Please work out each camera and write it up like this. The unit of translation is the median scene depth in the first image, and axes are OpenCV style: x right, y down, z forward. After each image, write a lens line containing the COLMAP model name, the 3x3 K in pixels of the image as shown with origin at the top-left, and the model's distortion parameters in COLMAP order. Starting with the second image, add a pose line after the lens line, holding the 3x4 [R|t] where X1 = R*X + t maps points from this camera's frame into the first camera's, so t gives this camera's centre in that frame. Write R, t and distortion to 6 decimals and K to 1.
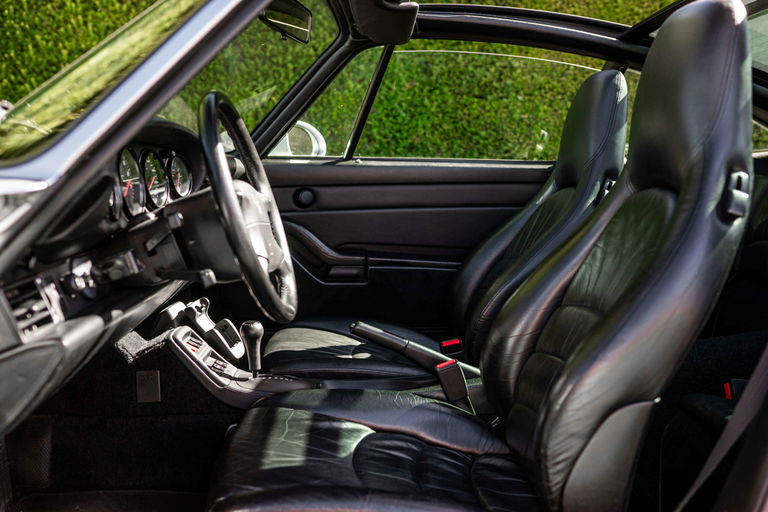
lens RADIAL K [[747.8, 0, 385.2], [0, 747.8, 256.8], [0, 0, 1]] dist [-0.058851, 0.083528]
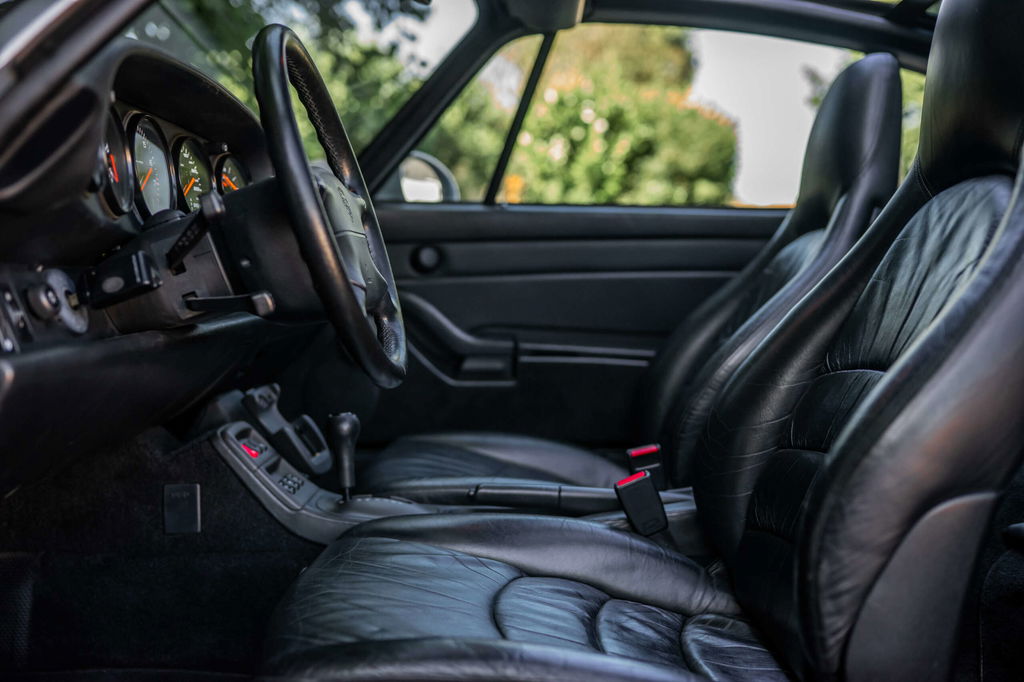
lens RADIAL K [[997.1, 0, 513.7], [0, 997.1, 342.1], [0, 0, 1]] dist [-0.058851, 0.083528]
pose [[0.999633, -0.000004, -0.027076, -0.003458], [-0.001777, 0.997835, -0.065743, 0.084627], [0.027018, 0.065767, 0.997469, 0.127001]]
